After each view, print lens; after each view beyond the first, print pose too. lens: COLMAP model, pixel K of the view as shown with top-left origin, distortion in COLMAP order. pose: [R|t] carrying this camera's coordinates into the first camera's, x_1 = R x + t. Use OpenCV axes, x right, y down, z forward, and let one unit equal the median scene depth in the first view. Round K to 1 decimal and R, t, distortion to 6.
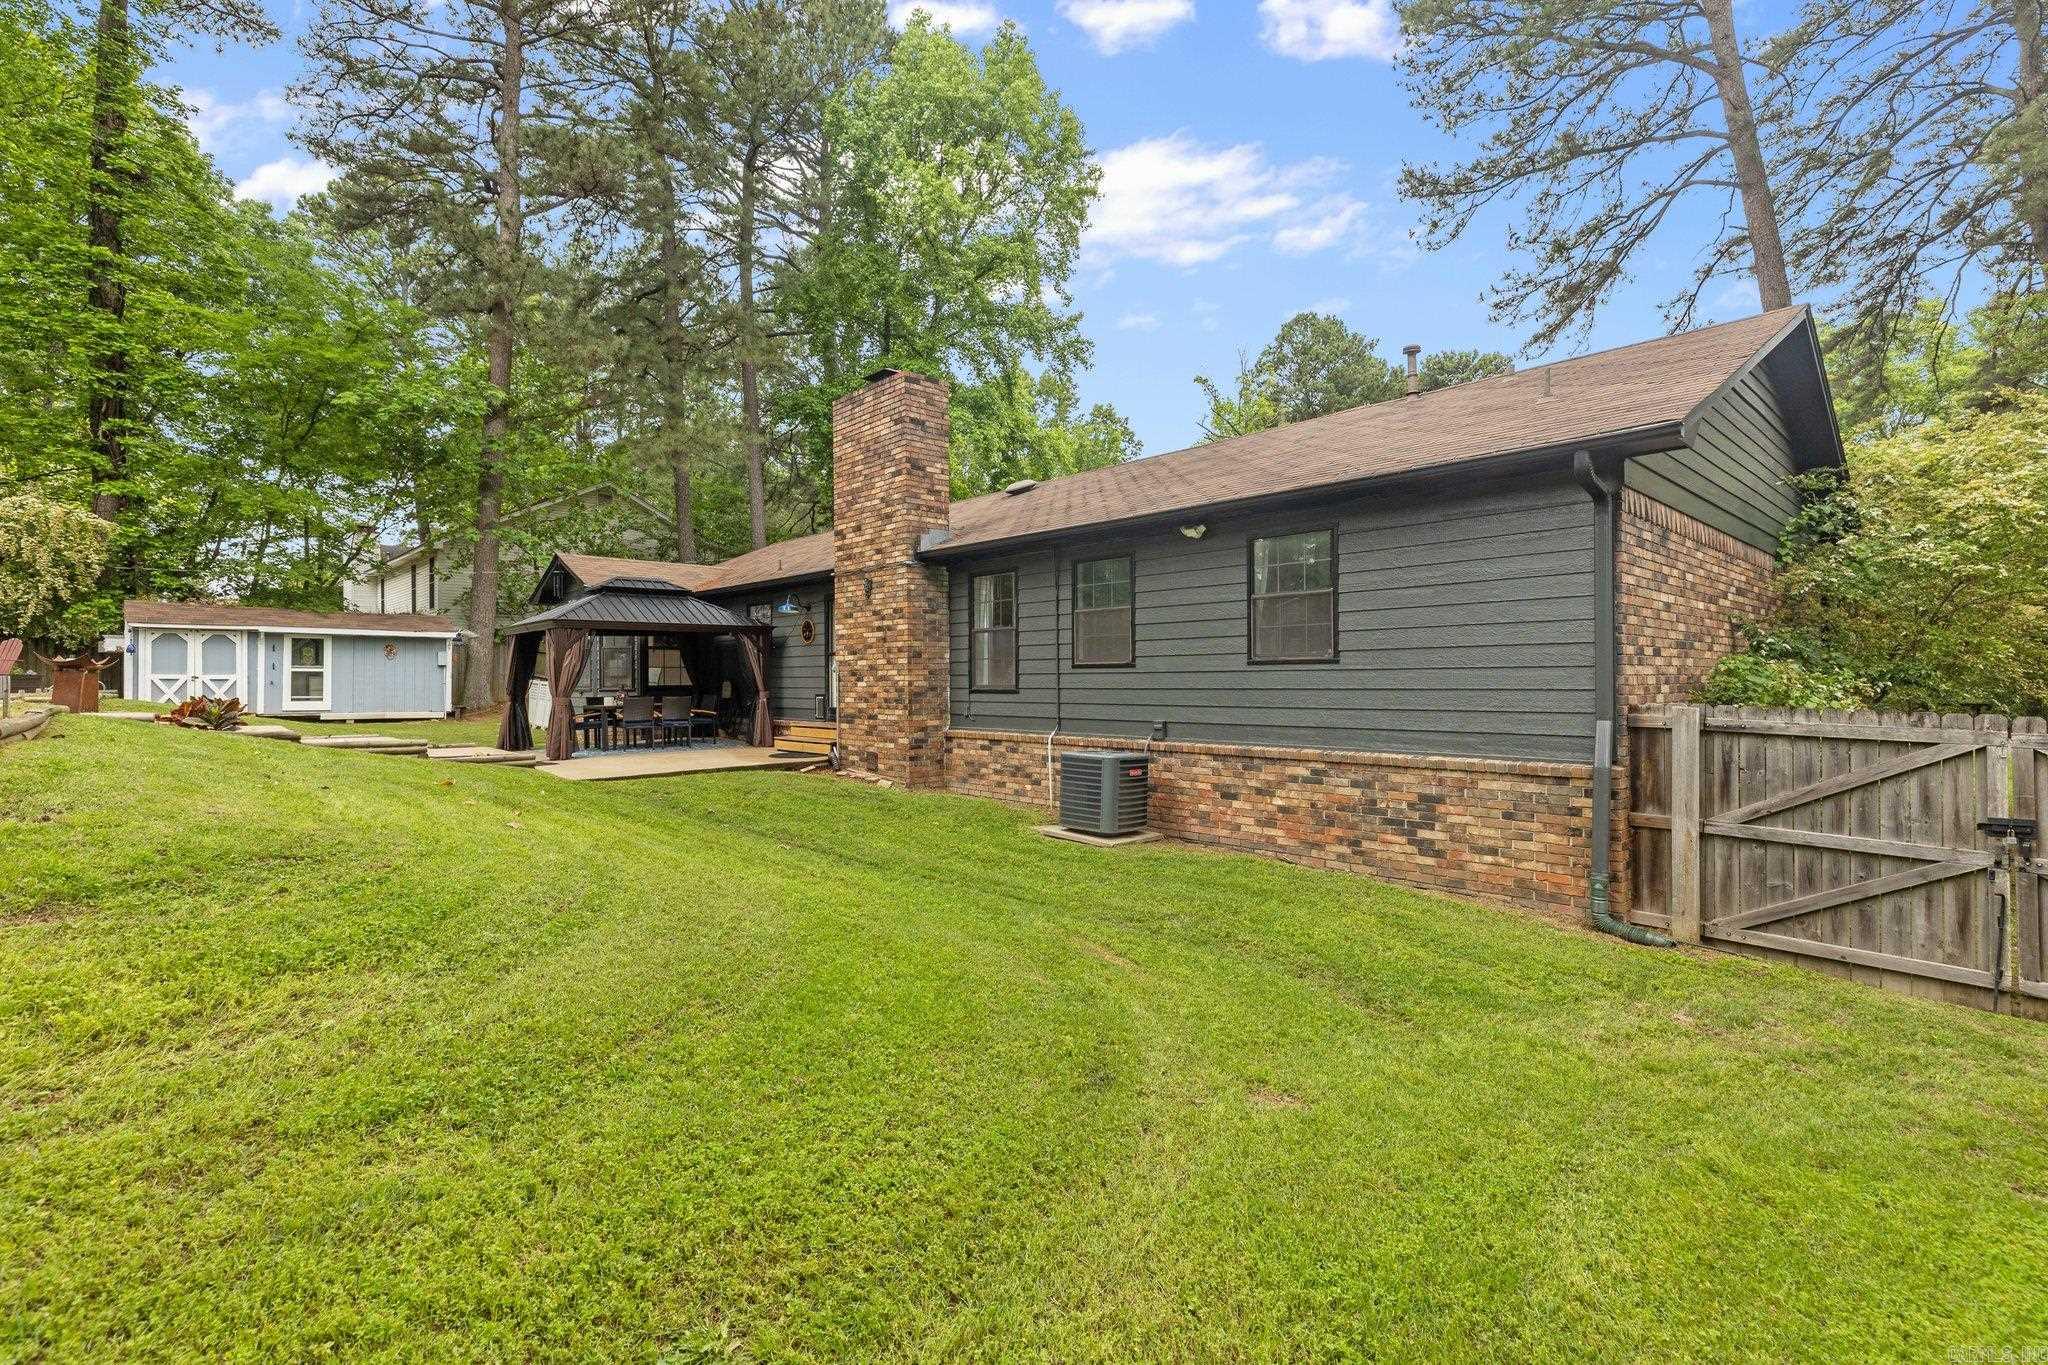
lens RADIAL K [[935.3, 0, 1028.3], [0, 935.3, 672.5], [0, 0, 1]] dist [0.007045, -0.000328]
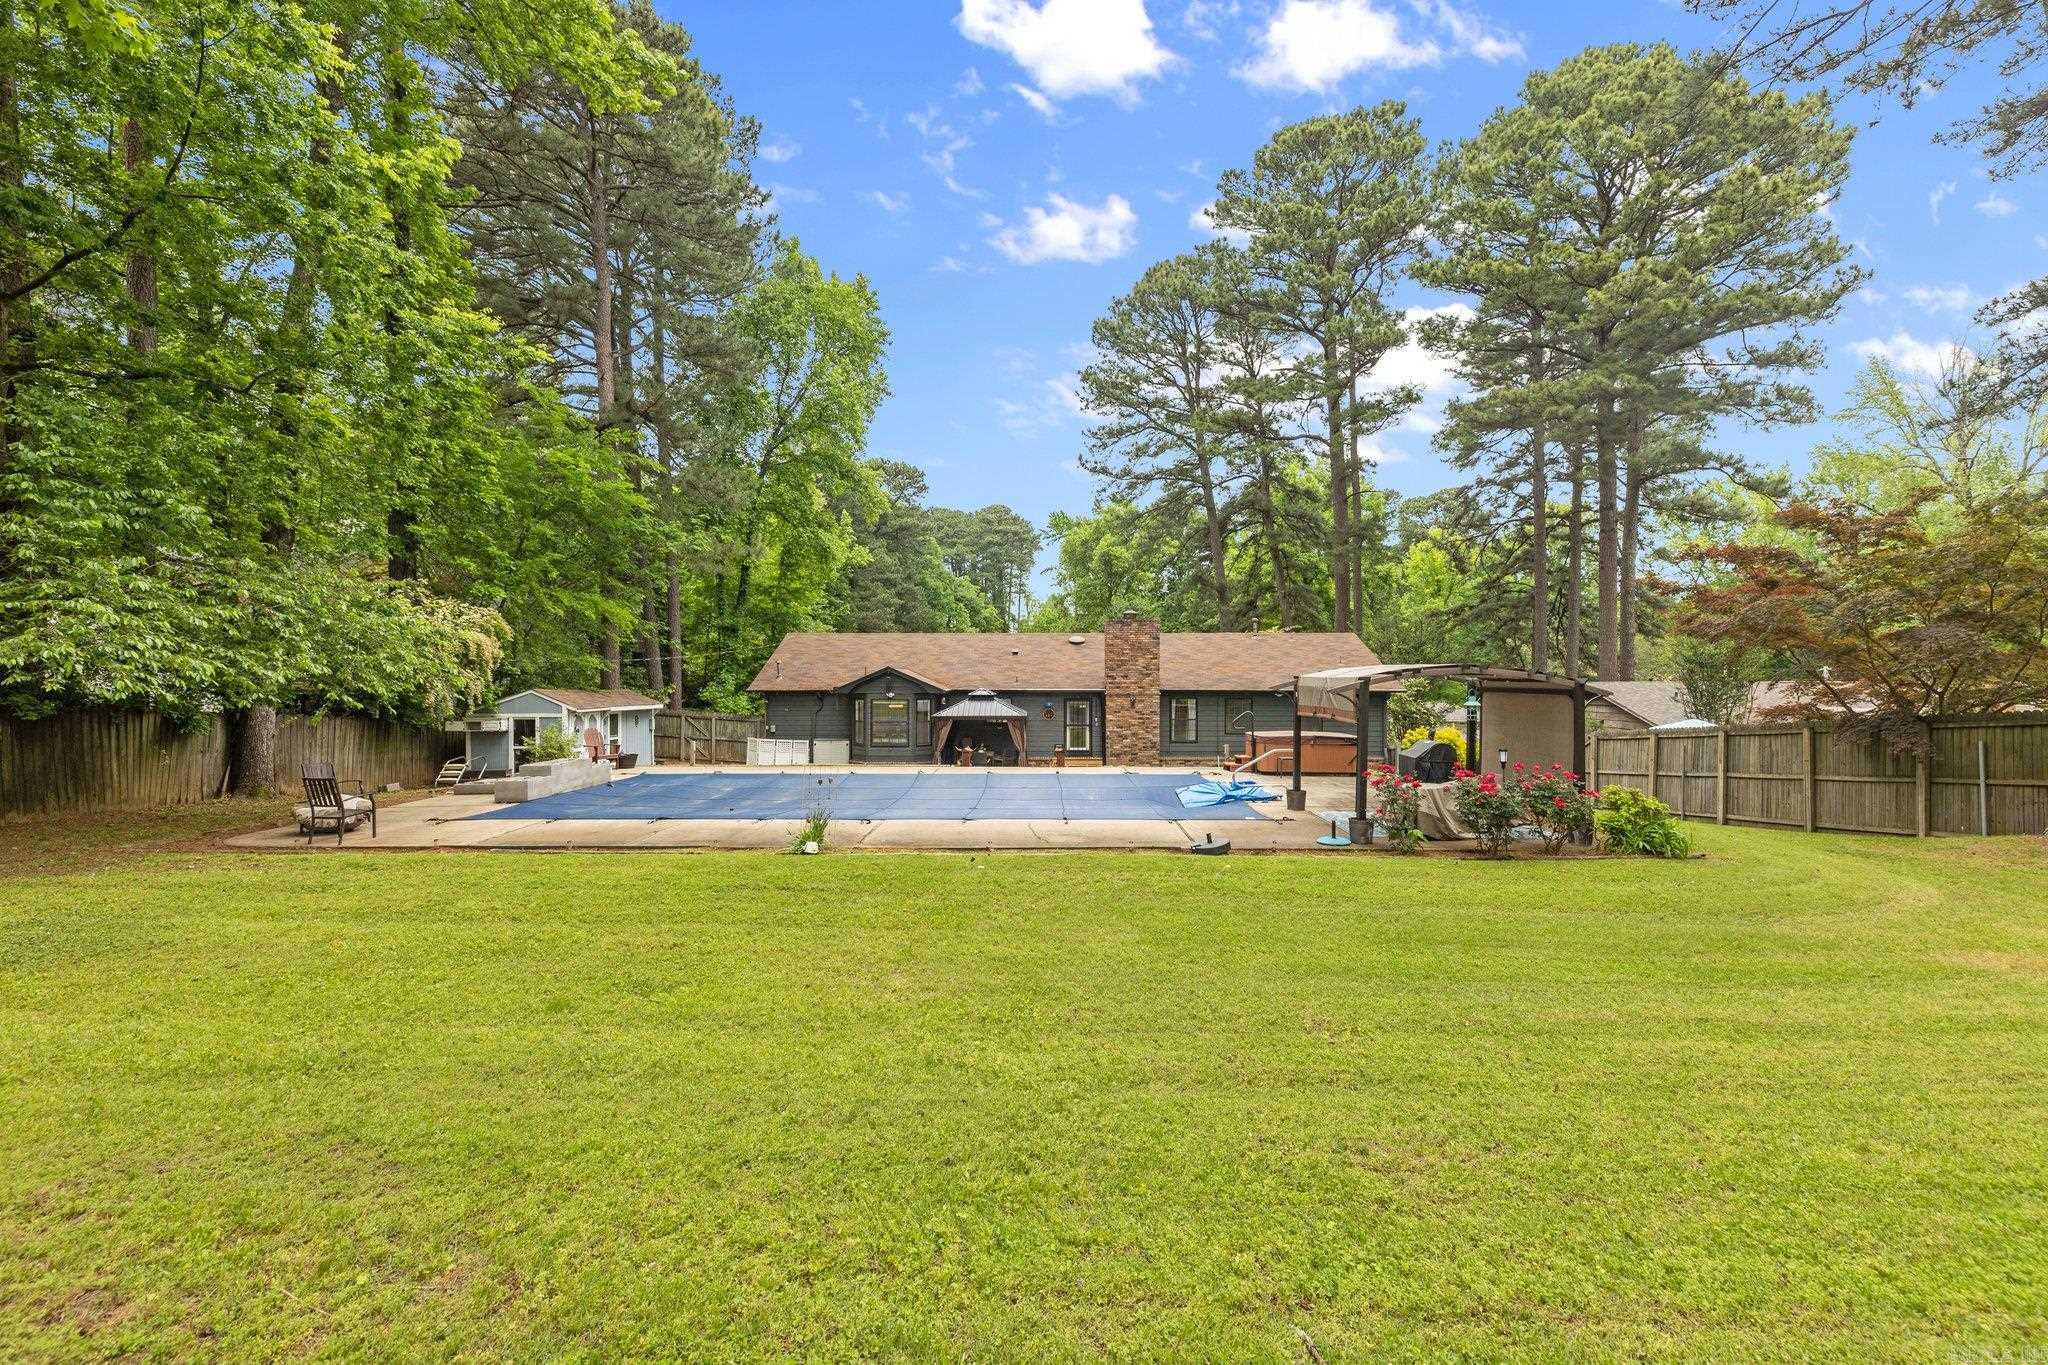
lens RADIAL K [[935.3, 0, 1028.3], [0, 935.3, 672.5], [0, 0, 1]] dist [0.007045, -0.000328]
pose [[0.685139, 0.008030, 0.728368, -3.007593], [-0.011894, 0.999929, 0.000165, -0.229837], [-0.728315, -0.008776, 0.685186, -0.673961]]
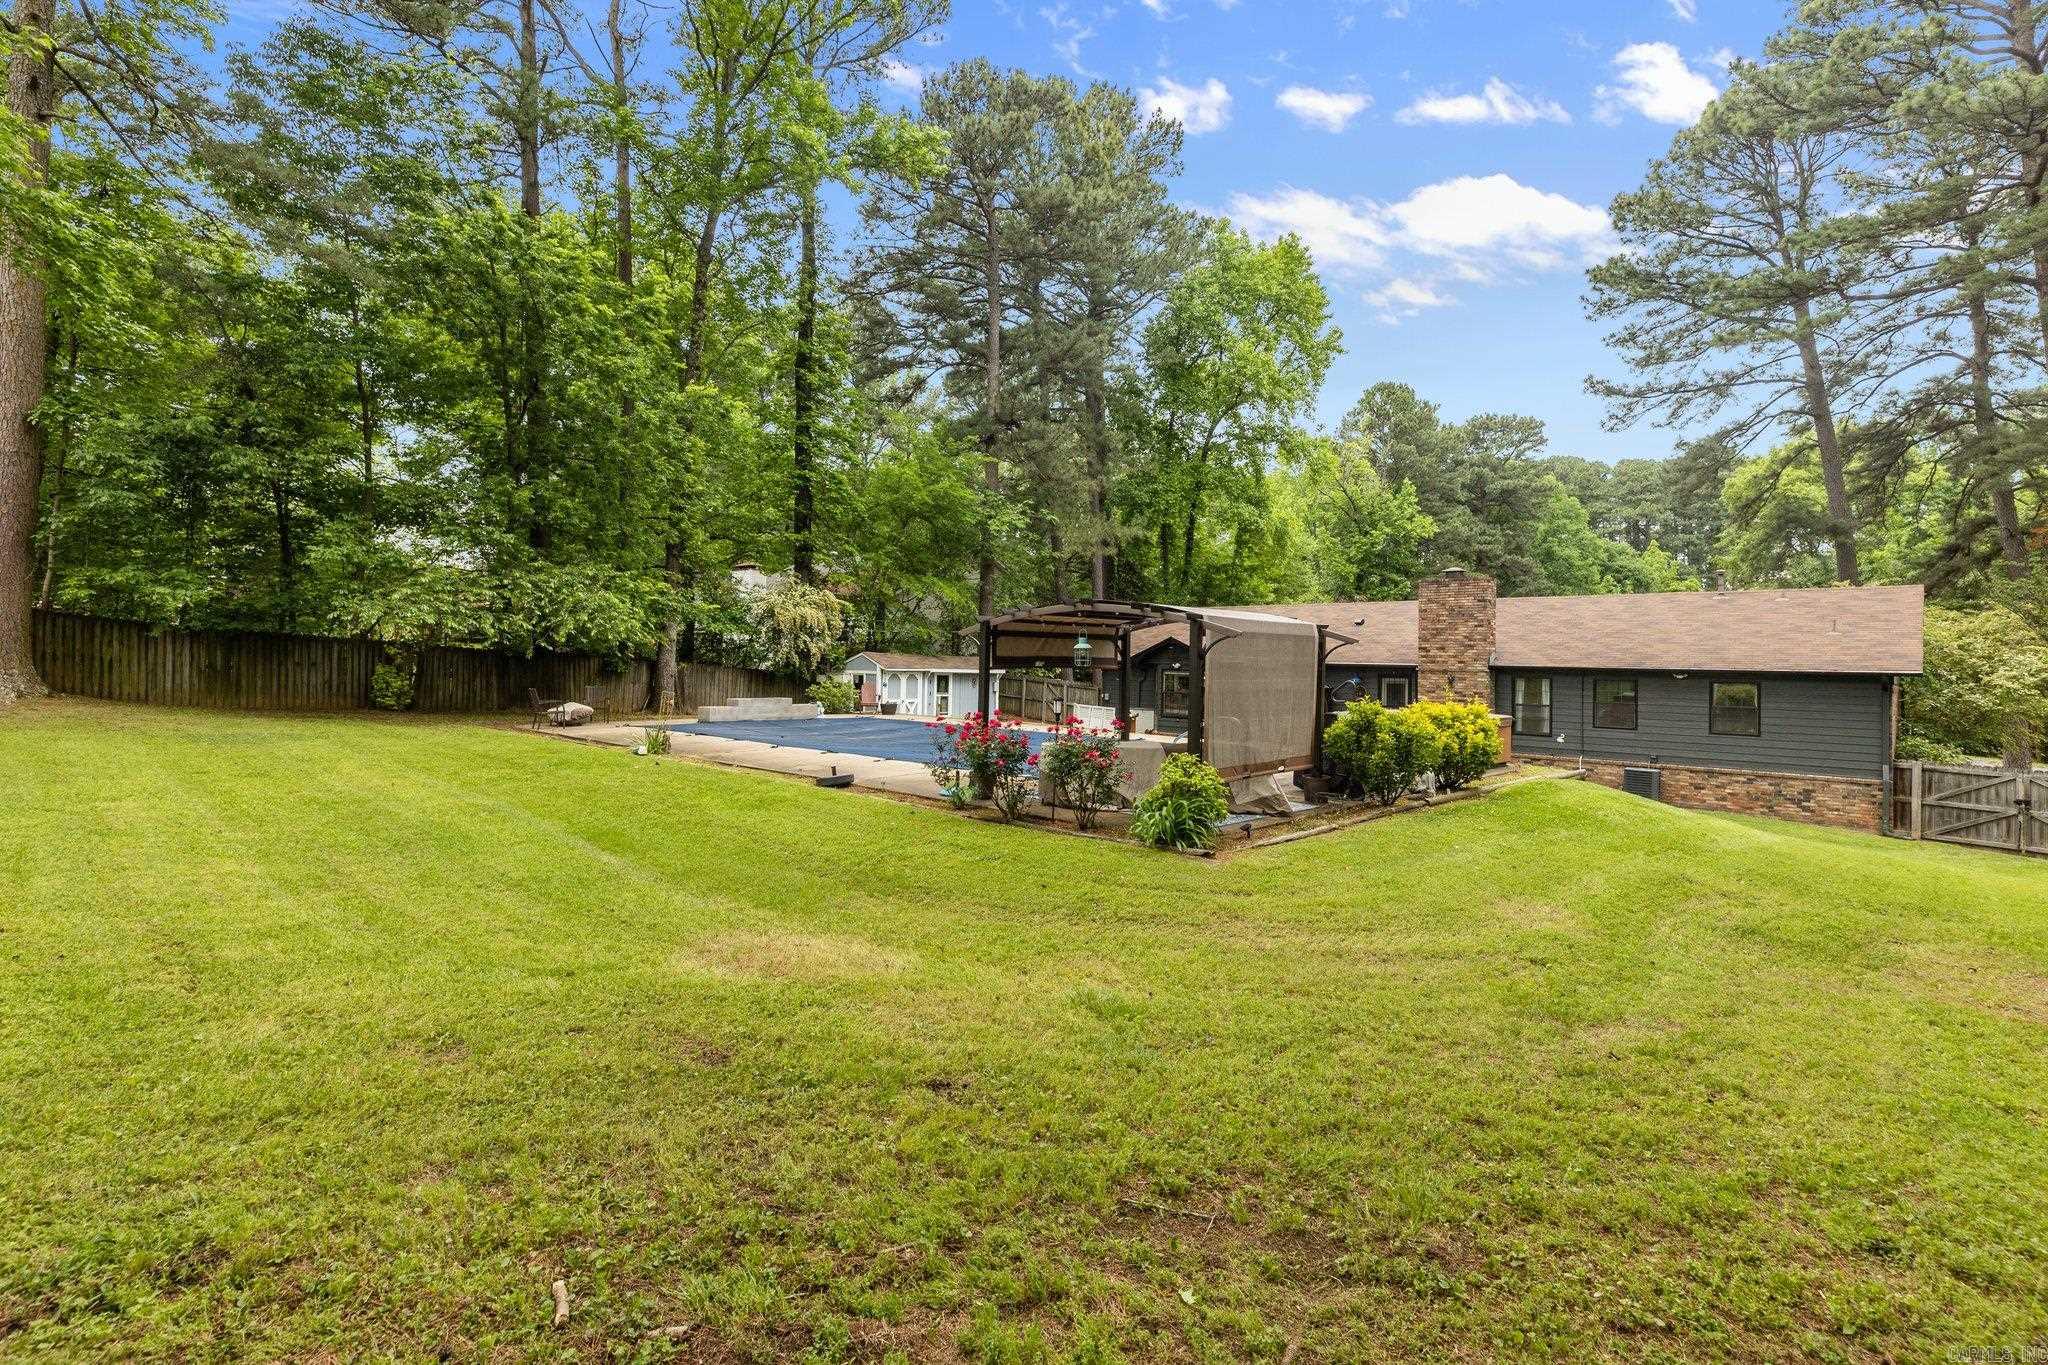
lens RADIAL K [[957.5, 0, 1001.6], [0, 957.5, 648.0], [0, 0, 1]] dist [0.000612, -0.000411]
pose [[0.998211, 0.022415, 0.055433, -1.736575], [-0.022318, 0.999748, -0.002364, -0.184183], [-0.055472, 0.001122, 0.998460, -1.374027]]
